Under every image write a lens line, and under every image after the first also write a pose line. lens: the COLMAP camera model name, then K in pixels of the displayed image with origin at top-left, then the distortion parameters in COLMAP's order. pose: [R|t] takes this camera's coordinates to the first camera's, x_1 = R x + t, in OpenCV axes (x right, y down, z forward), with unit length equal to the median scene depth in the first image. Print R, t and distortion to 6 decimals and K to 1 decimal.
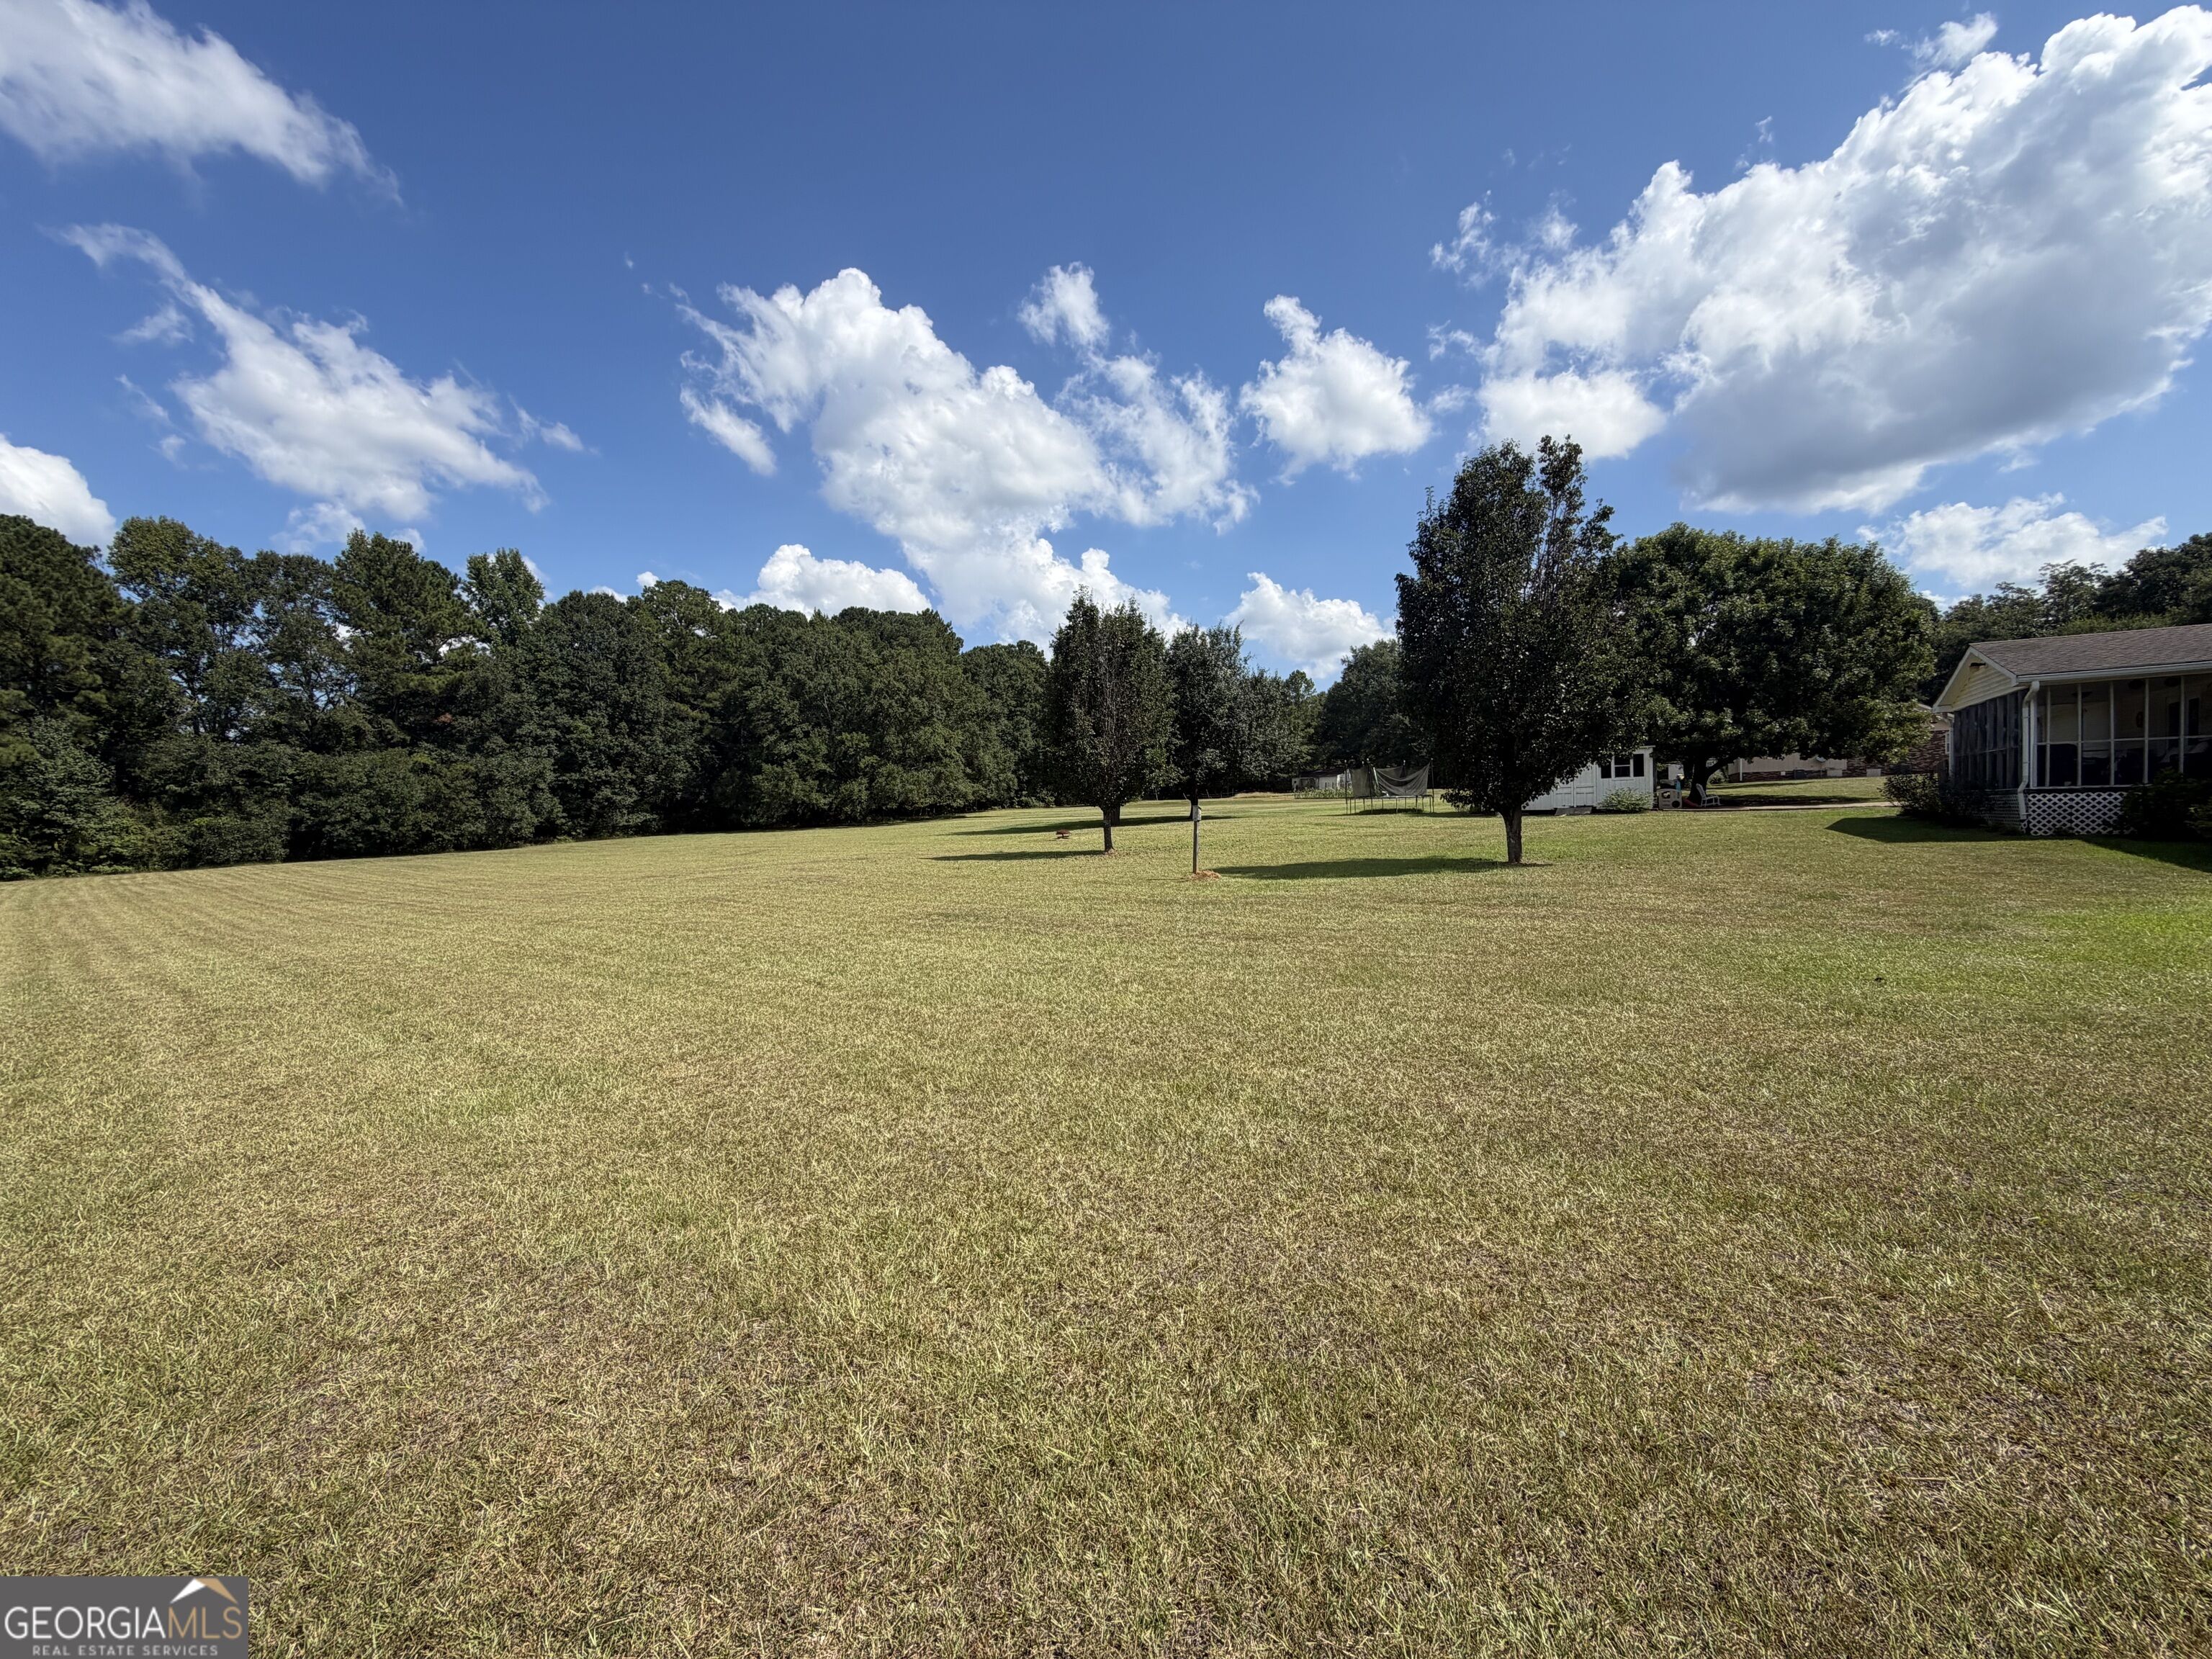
lens RADIAL K [[888.4, 0, 1106.0], [0, 888.4, 829.5], [0, 0, 1]] dist [0.000084, -0.000418]
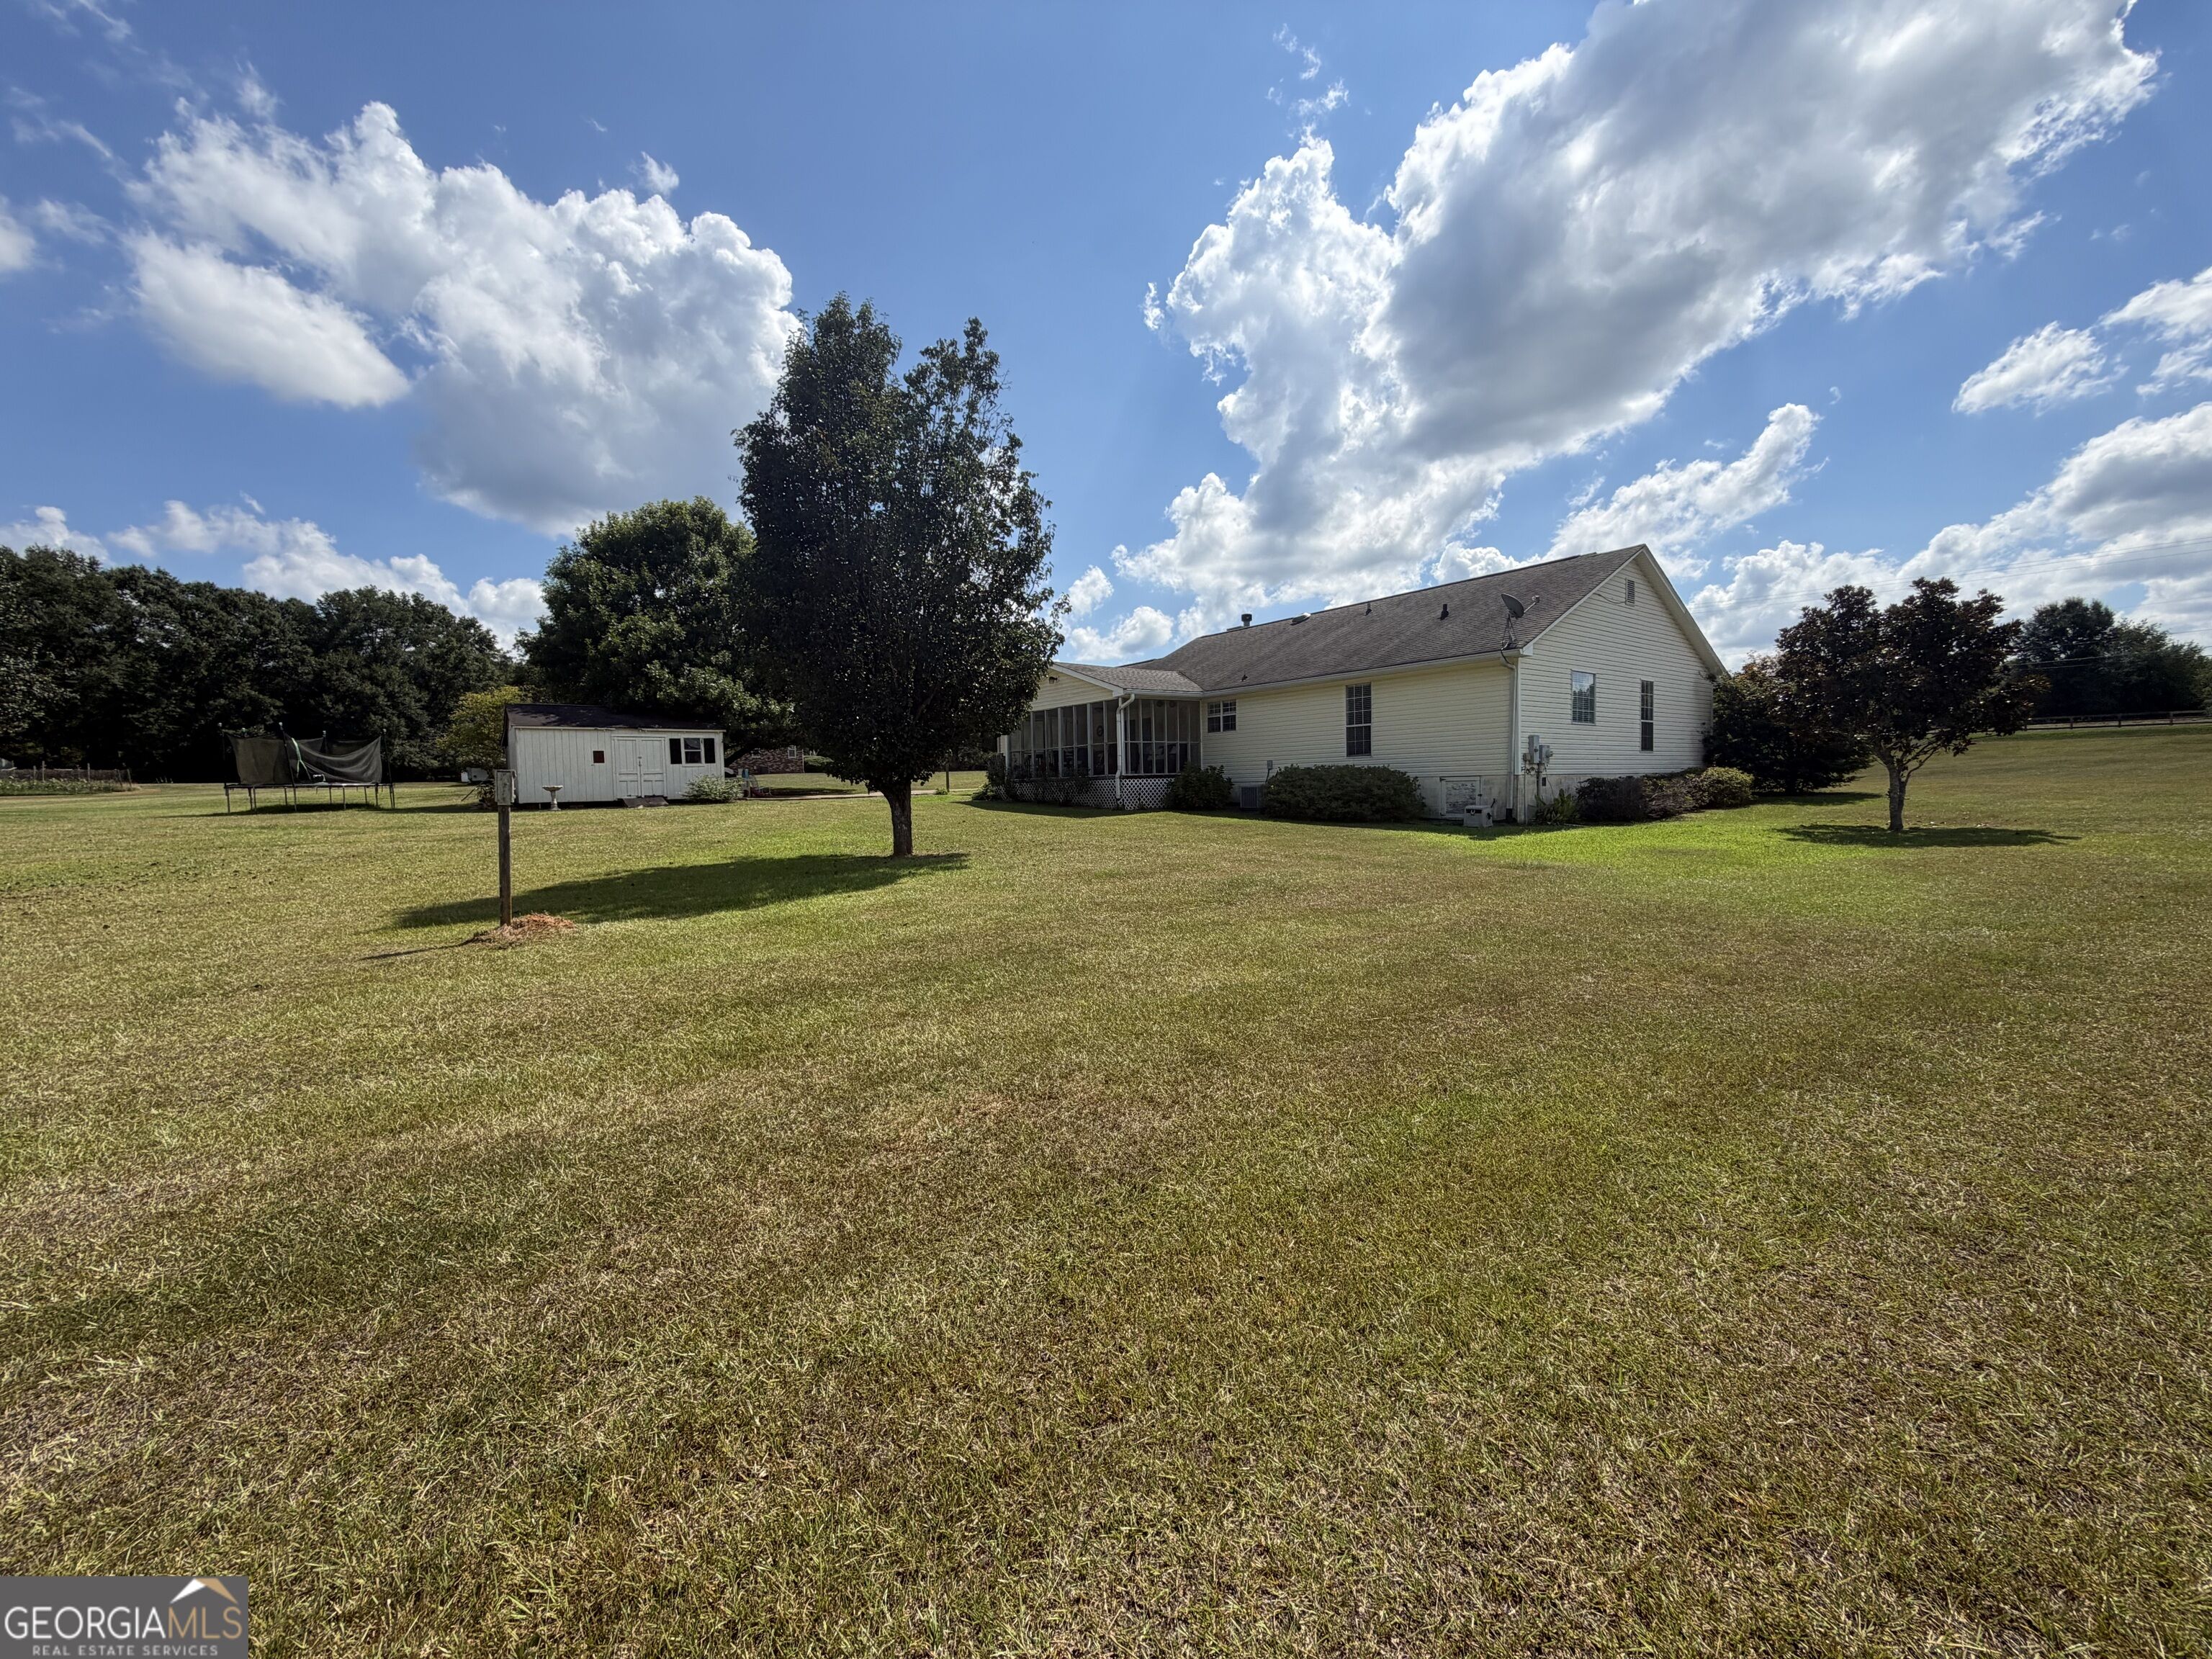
lens RADIAL K [[873.8, 0, 1105.5], [0, 873.8, 860.1], [0, 0, 1]] dist [0.000136, 0.000024]
pose [[0.345064, -0.068289, 0.936092, -0.045718], [0.035621, 0.997584, 0.059644, 0.000373], [-0.937903, 0.012763, 0.346663, 0.125474]]
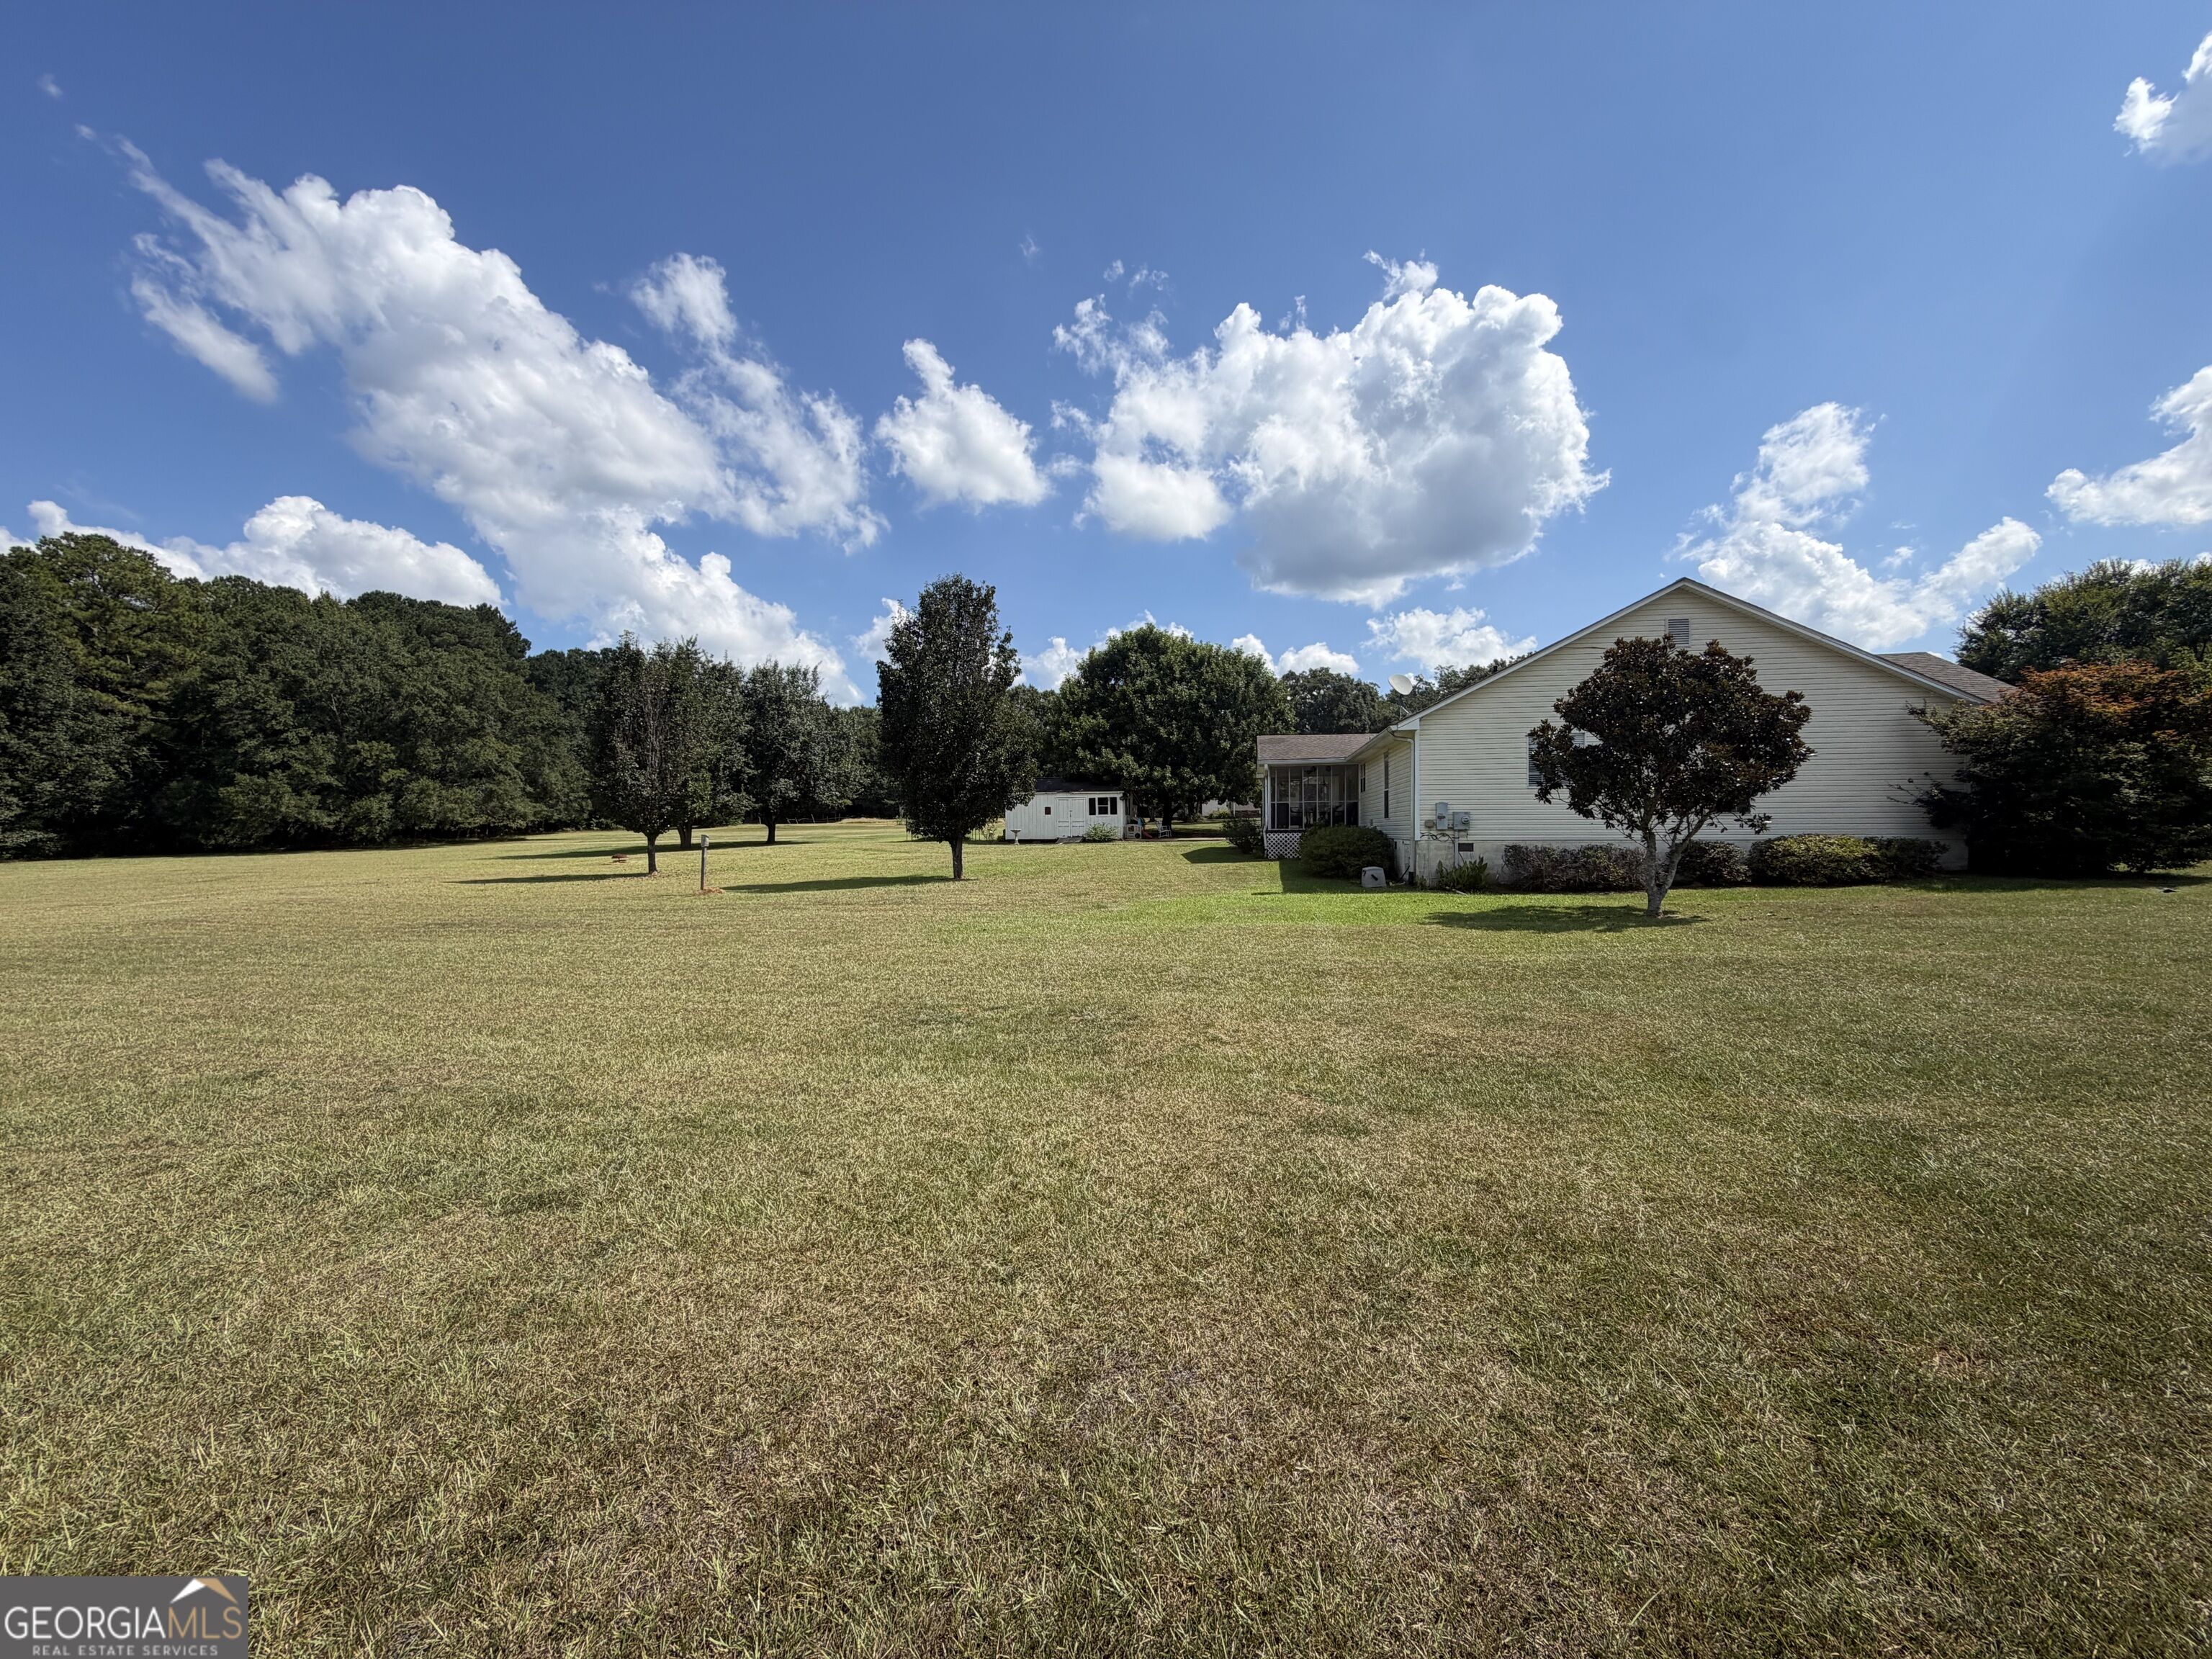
lens RADIAL K [[876.6, 0, 1119.8], [0, 876.6, 816.2], [0, 0, 1]] dist [-0.003916, -0.001041]
pose [[0.911099, 0.018008, 0.411794, 0.030171], [-0.000931, 0.999133, -0.041634, -0.001026], [-0.412187, 0.037549, 0.910325, -0.076230]]
